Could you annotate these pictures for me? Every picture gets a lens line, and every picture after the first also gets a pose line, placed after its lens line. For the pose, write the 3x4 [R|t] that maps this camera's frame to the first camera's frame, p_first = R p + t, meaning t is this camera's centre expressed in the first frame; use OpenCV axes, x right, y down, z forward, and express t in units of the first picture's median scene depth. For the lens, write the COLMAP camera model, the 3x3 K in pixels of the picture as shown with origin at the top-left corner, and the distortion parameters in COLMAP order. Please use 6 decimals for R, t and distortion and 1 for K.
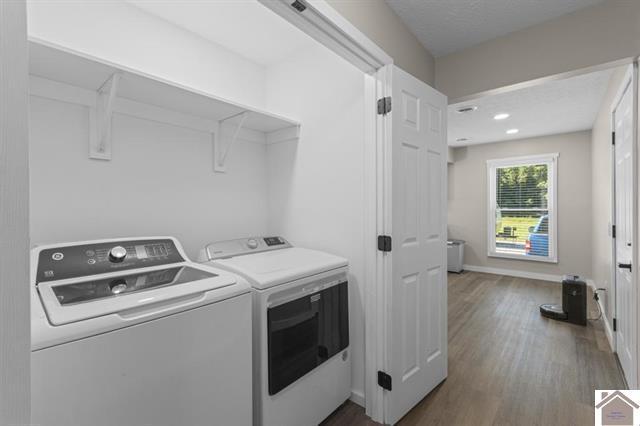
lens RADIAL K [[283.6, 0, 318.1], [0, 283.6, 212.6], [0, 0, 1]] dist [0.022464, -0.000662]
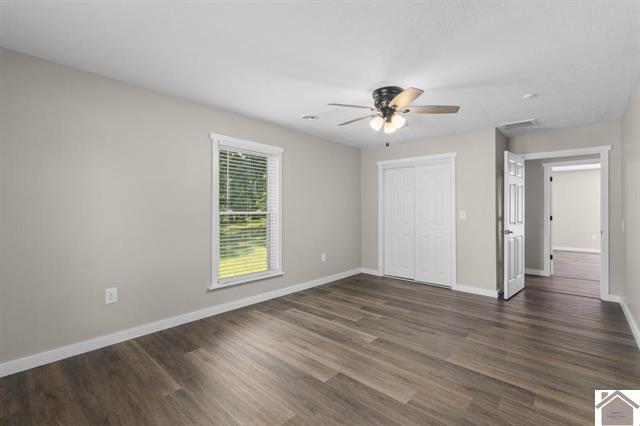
lens RADIAL K [[283.6, 0, 318.1], [0, 283.6, 212.6], [0, 0, 1]] dist [0.022464, -0.000662]
pose [[0.021772, -0.001552, 0.999762, -0.011193], [0.010459, 0.999944, 0.001325, -0.009572], [-0.999708, 0.010427, 0.021787, 0.772835]]
